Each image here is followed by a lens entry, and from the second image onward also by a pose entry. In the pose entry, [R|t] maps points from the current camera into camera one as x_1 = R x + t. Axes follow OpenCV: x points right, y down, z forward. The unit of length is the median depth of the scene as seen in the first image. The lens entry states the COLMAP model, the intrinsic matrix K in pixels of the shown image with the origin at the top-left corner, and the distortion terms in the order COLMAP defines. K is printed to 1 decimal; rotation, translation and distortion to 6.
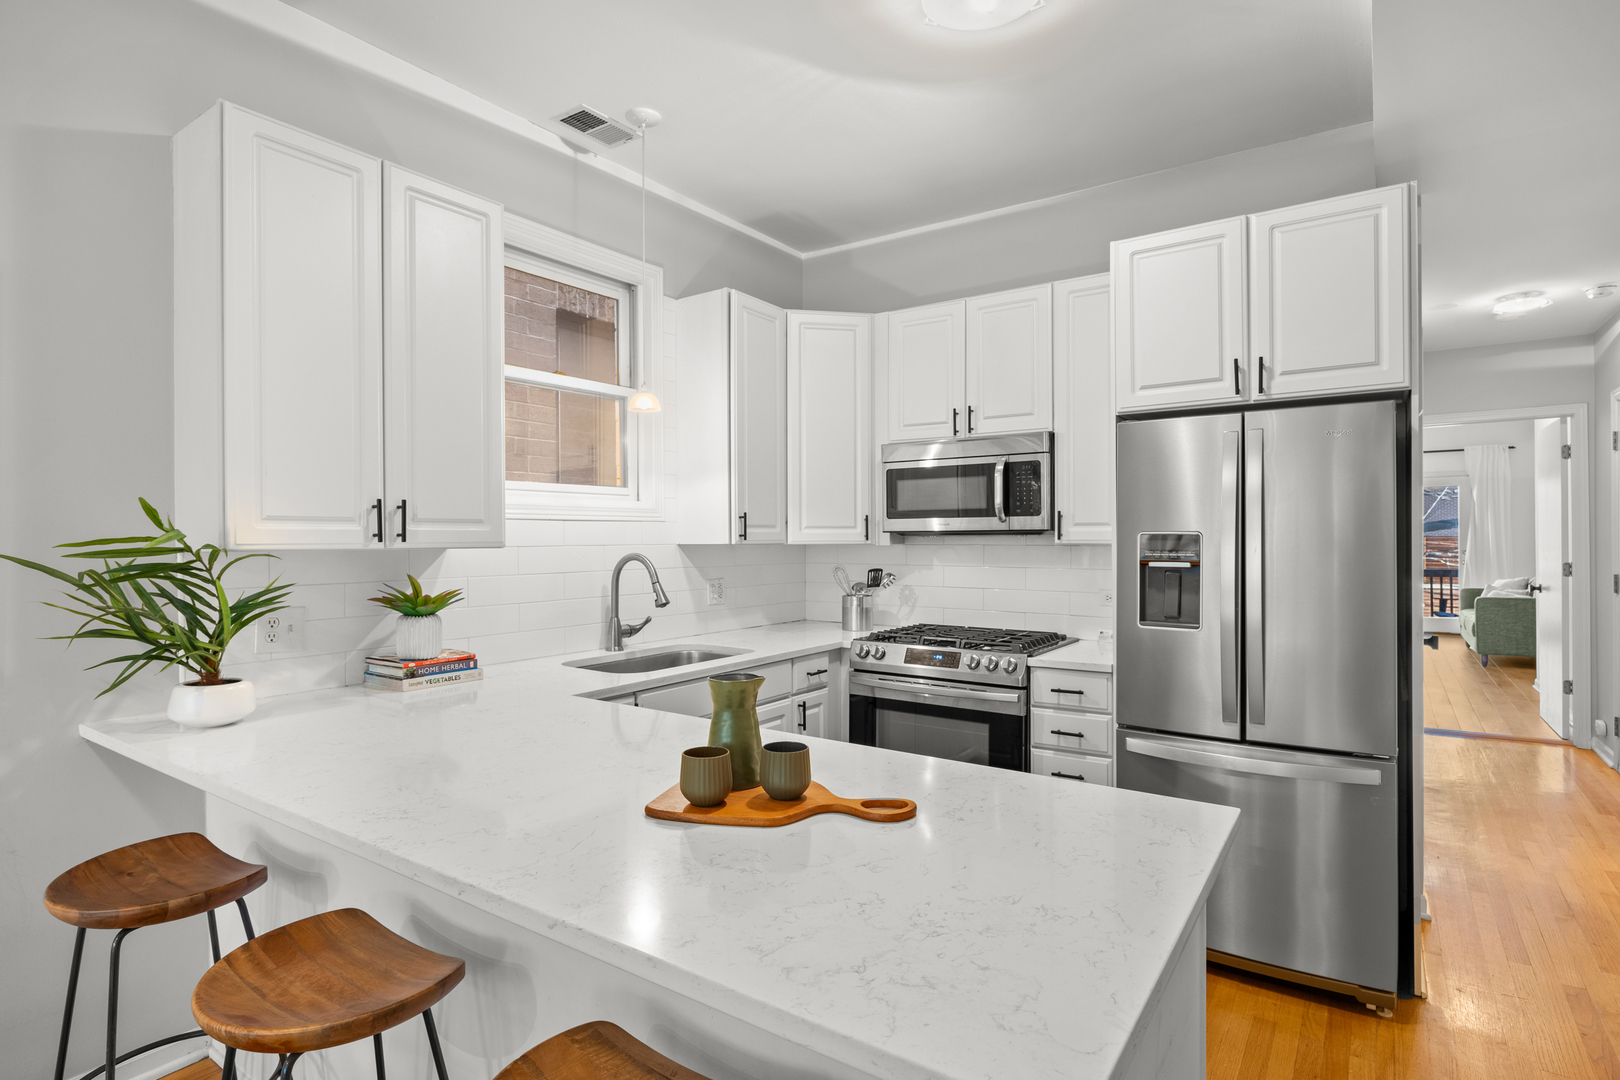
lens RADIAL K [[833.7, 0, 807.4], [0, 833.7, 539.7], [0, 0, 1]] dist [-0.003197, 0.000165]
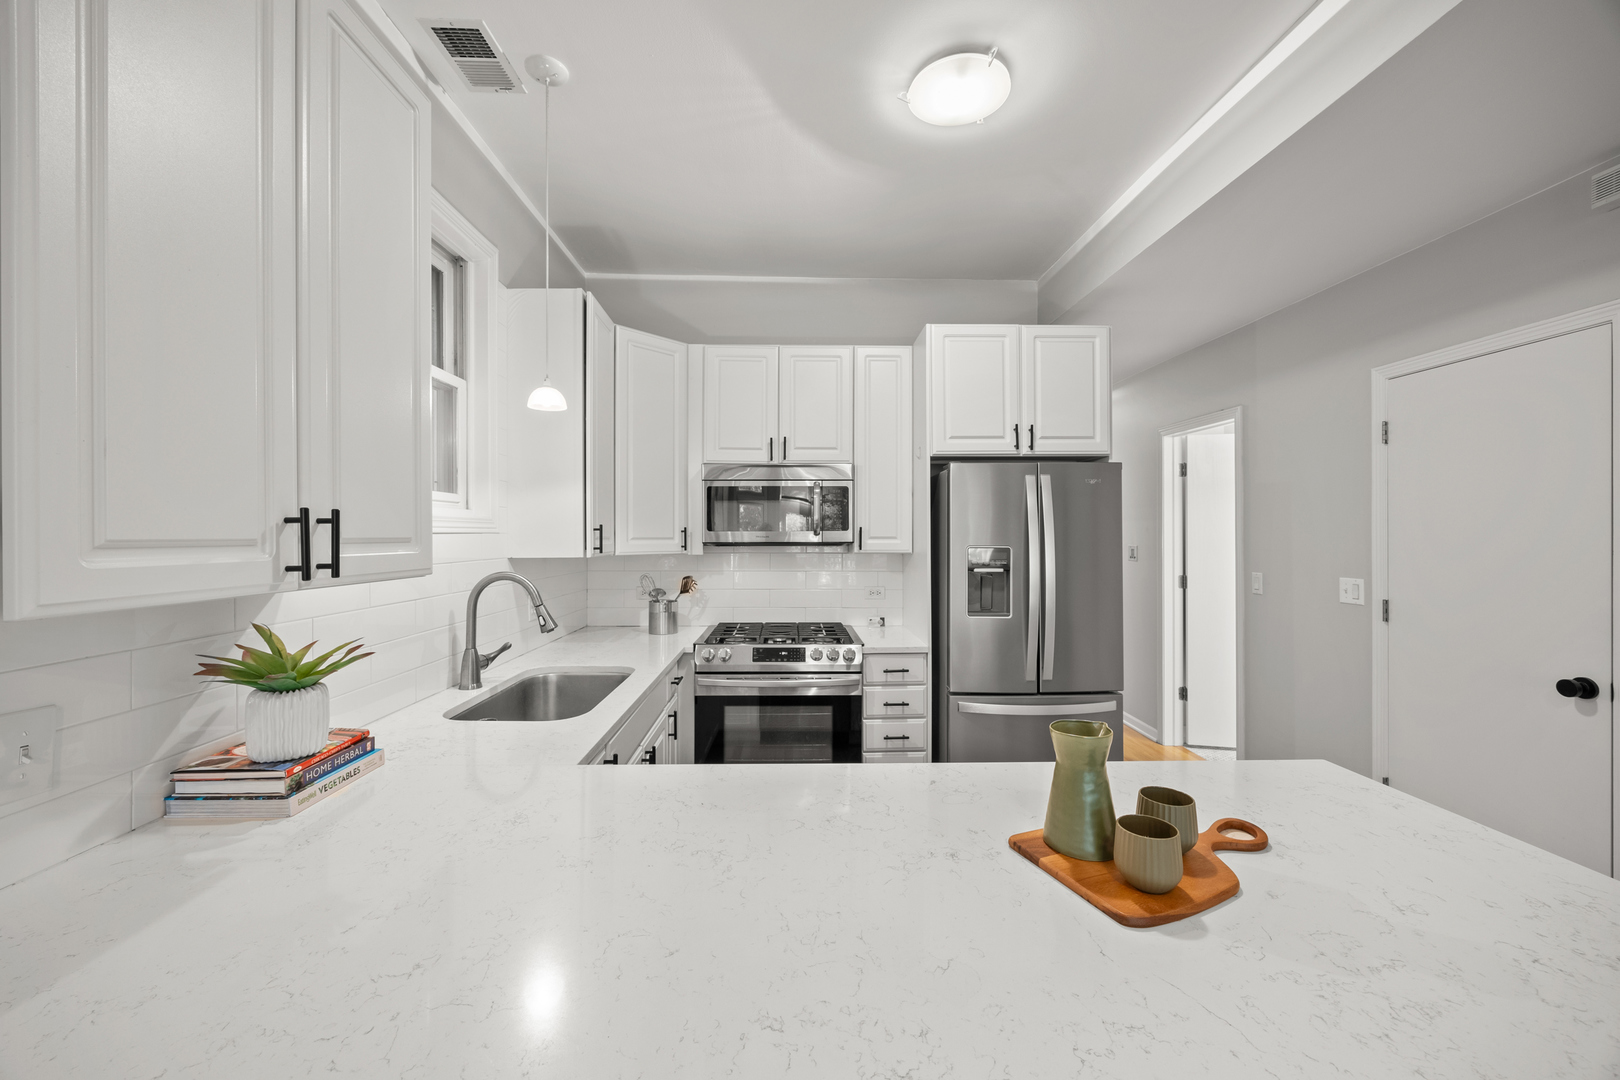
lens RADIAL K [[624.9, 0, 809.2], [0, 624.9, 533.4], [0, 0, 1]] dist [-0.001155, -0.000133]
pose [[0.802414, 0.004533, 0.596750, -0.338252], [-0.000531, 0.999976, -0.006882, -0.018962], [-0.596767, 0.005205, 0.802398, 0.294666]]
